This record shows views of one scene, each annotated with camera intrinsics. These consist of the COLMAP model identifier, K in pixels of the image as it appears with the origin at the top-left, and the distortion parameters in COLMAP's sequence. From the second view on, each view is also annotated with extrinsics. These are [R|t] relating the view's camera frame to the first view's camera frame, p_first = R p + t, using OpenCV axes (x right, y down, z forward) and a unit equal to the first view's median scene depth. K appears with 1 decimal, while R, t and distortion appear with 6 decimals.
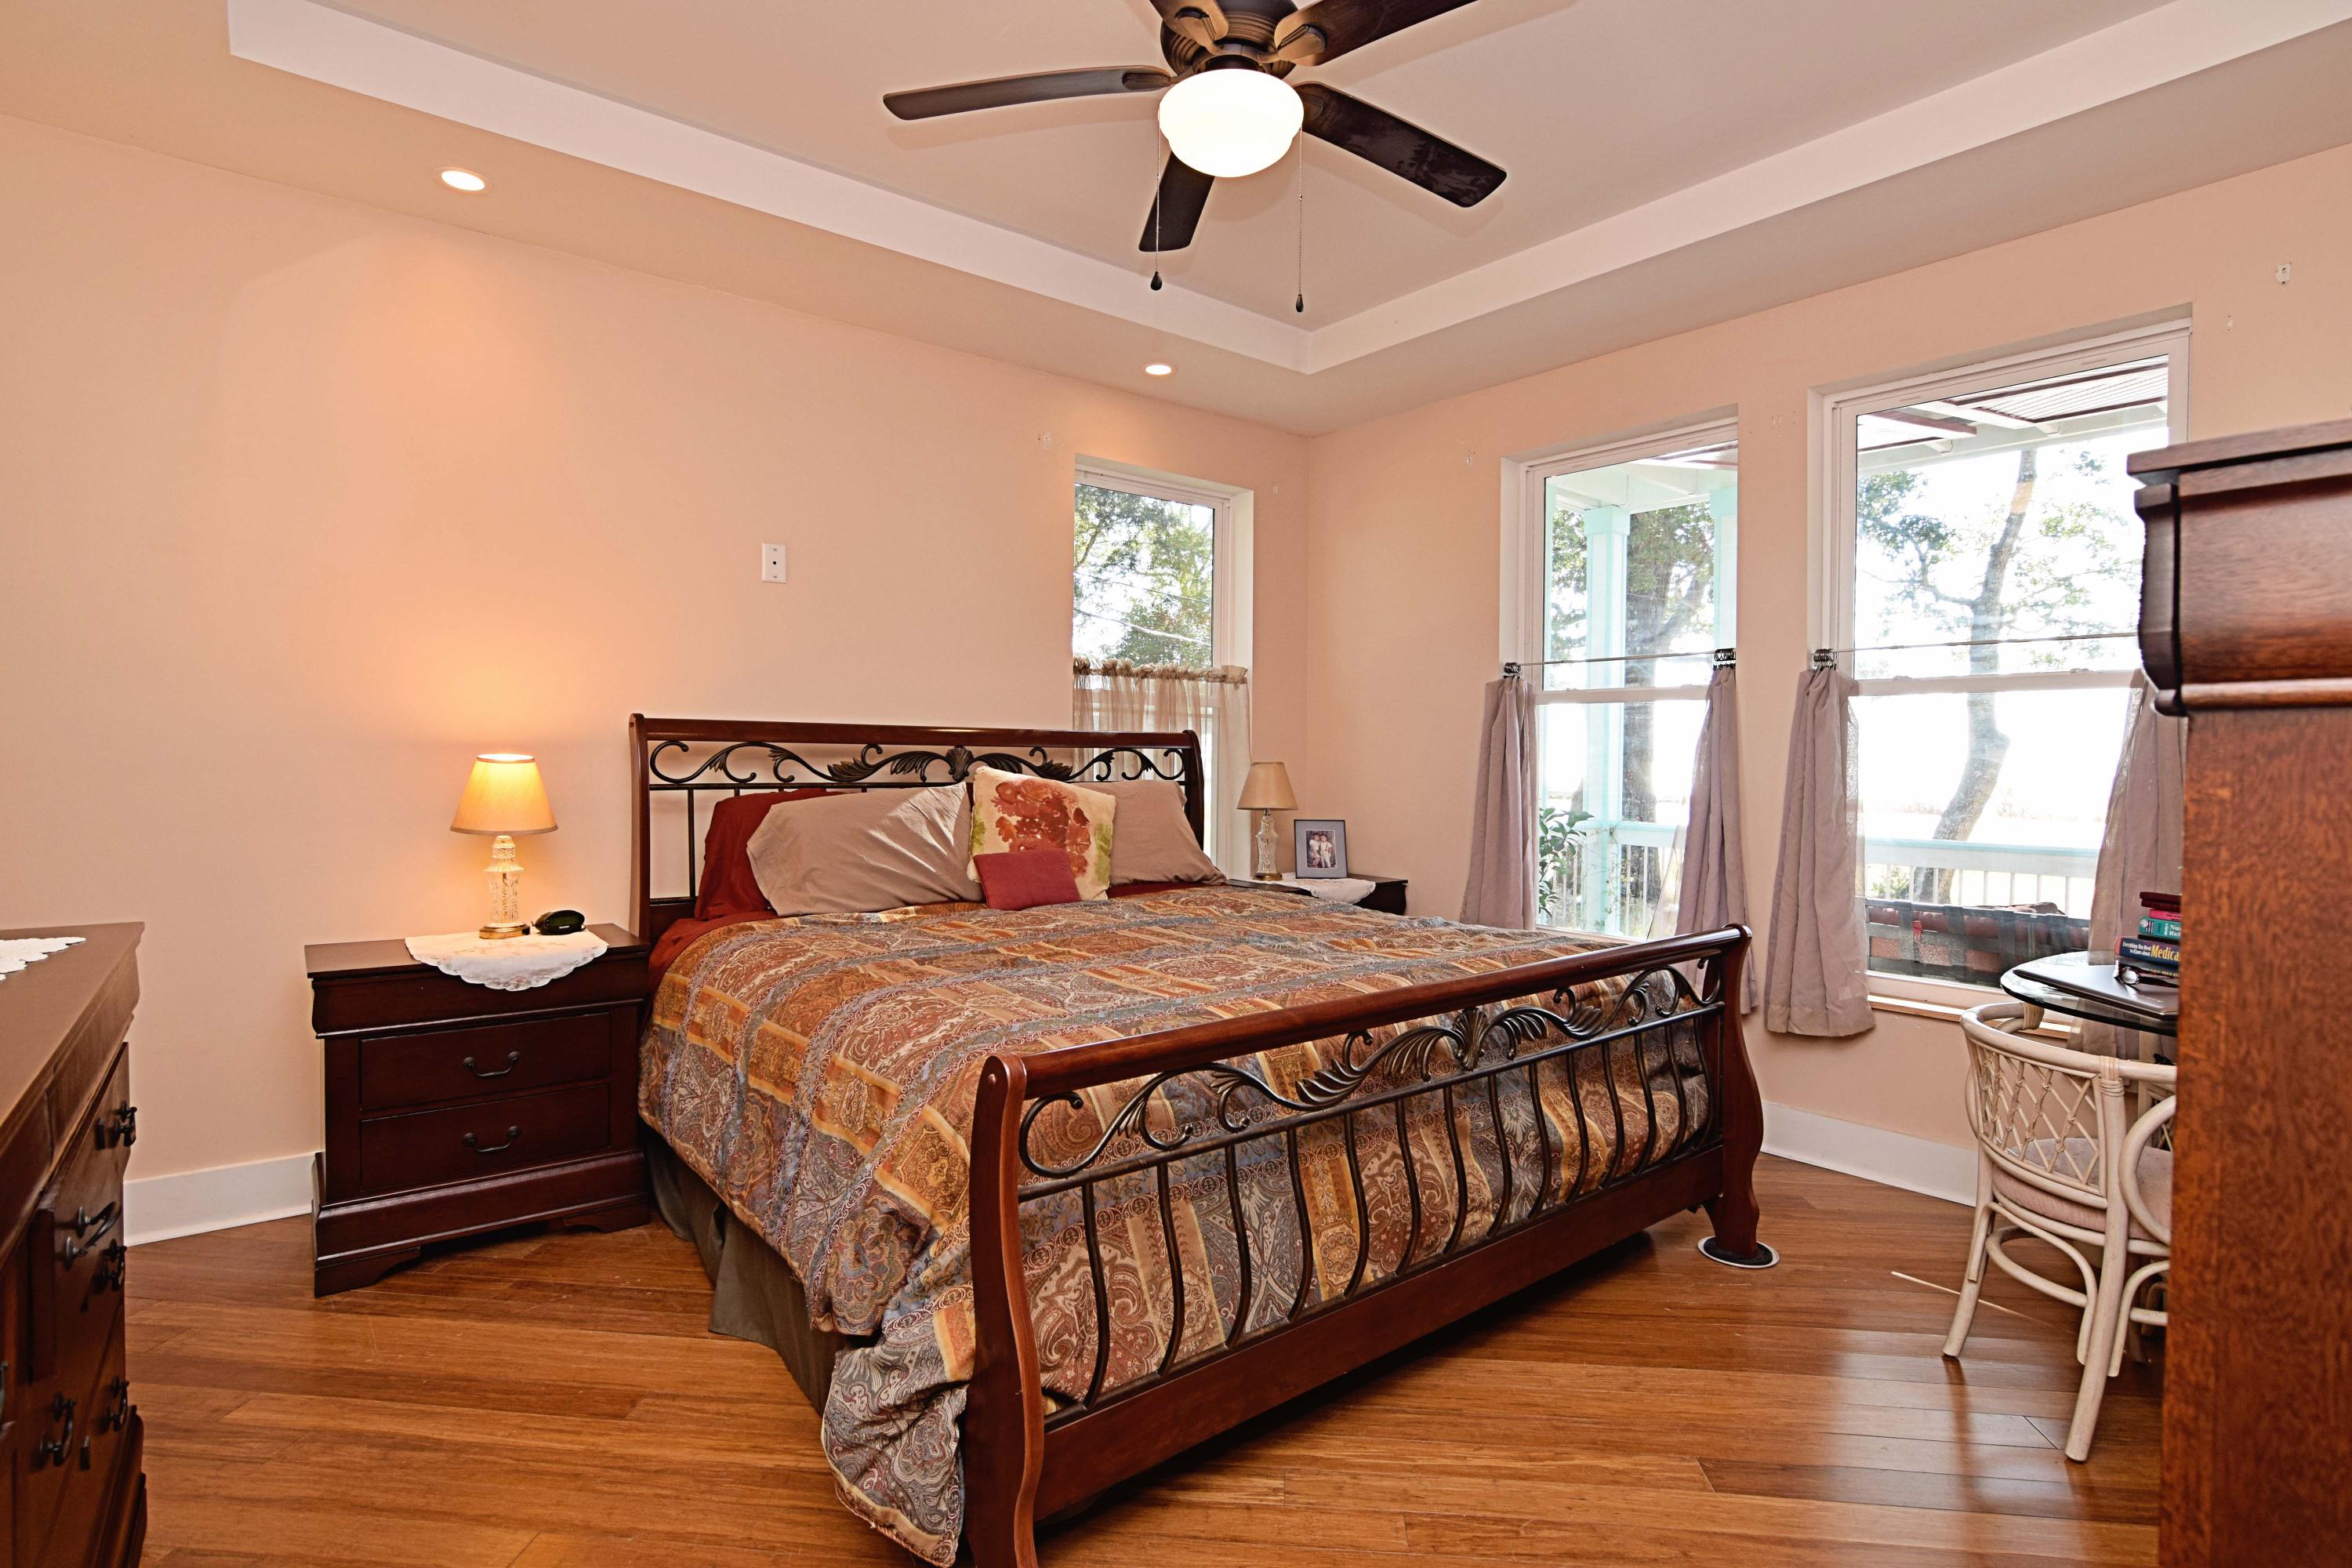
lens RADIAL K [[1150.0, 0, 1179.8], [0, 1150.0, 783.4], [0, 0, 1]] dist [-0.033919, 0.010377]
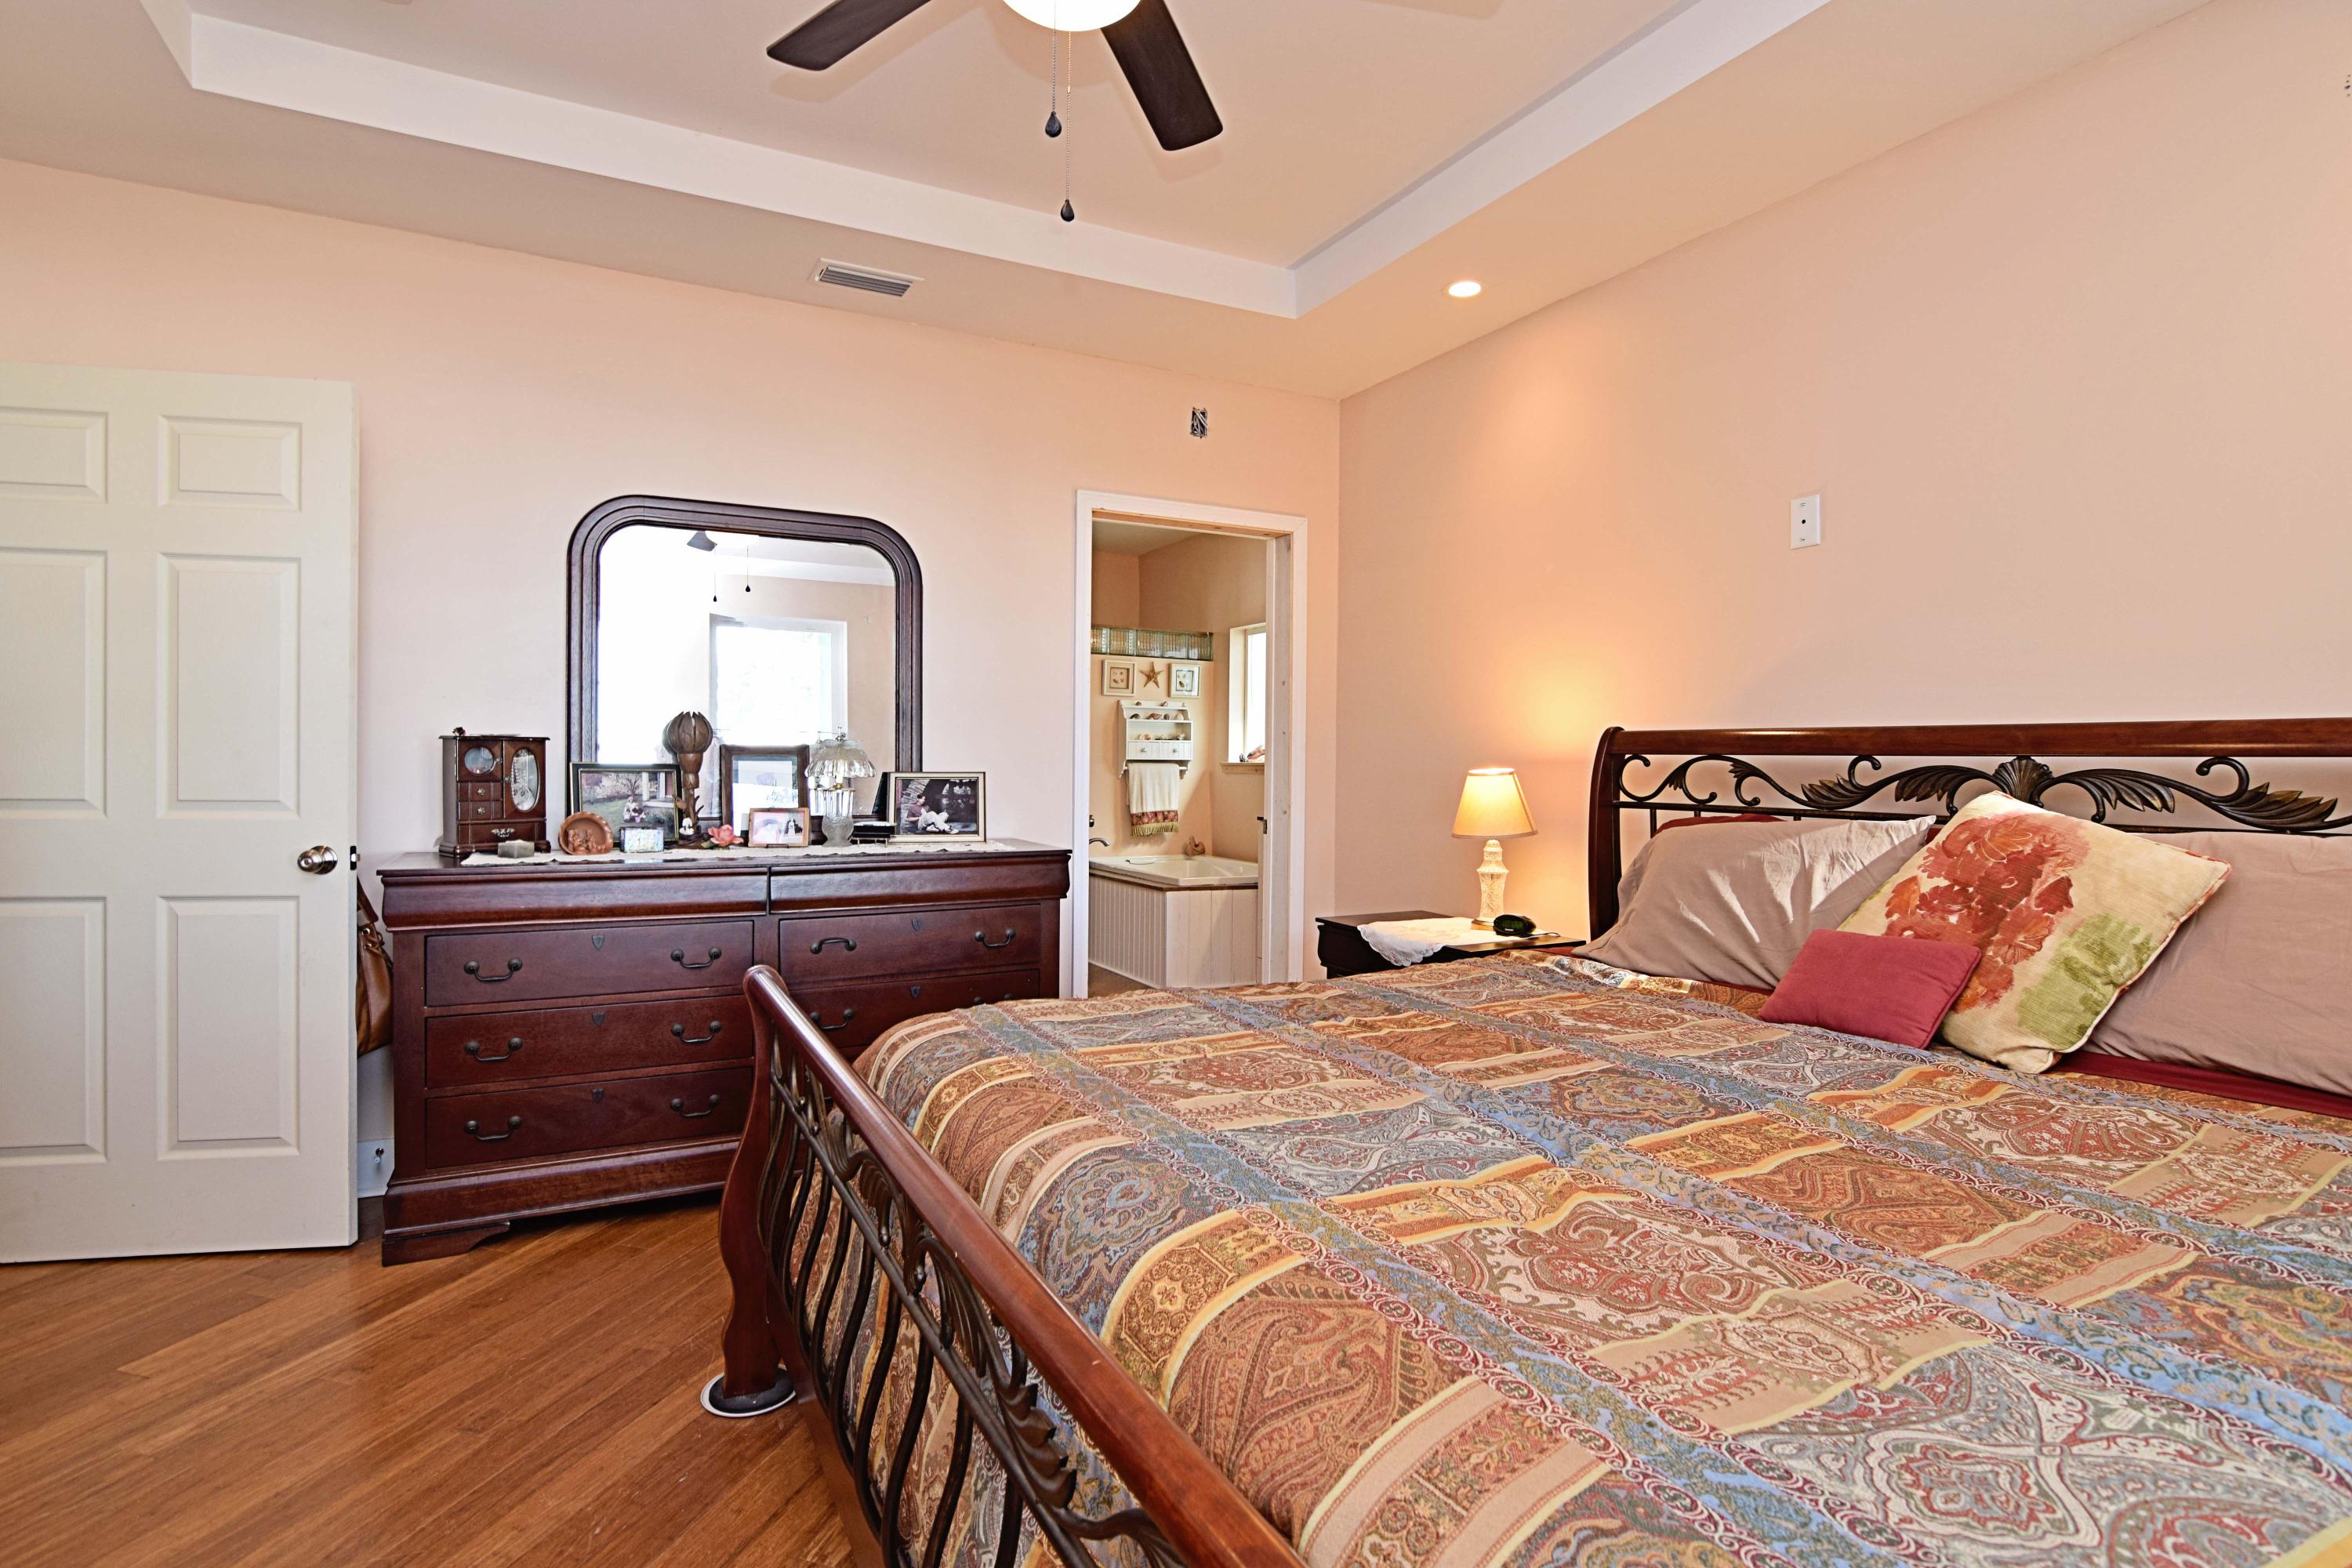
lens RADIAL K [[1150.0, 0, 1177.3], [0, 1150.0, 769.7], [0, 0, 1]] dist [-0.033919, 0.010377]
pose [[-0.194860, 0.000840, -0.980831, 0.502739], [-0.025857, 0.999648, 0.005993, -0.020138], [0.980490, 0.026530, -0.194769, 0.767086]]
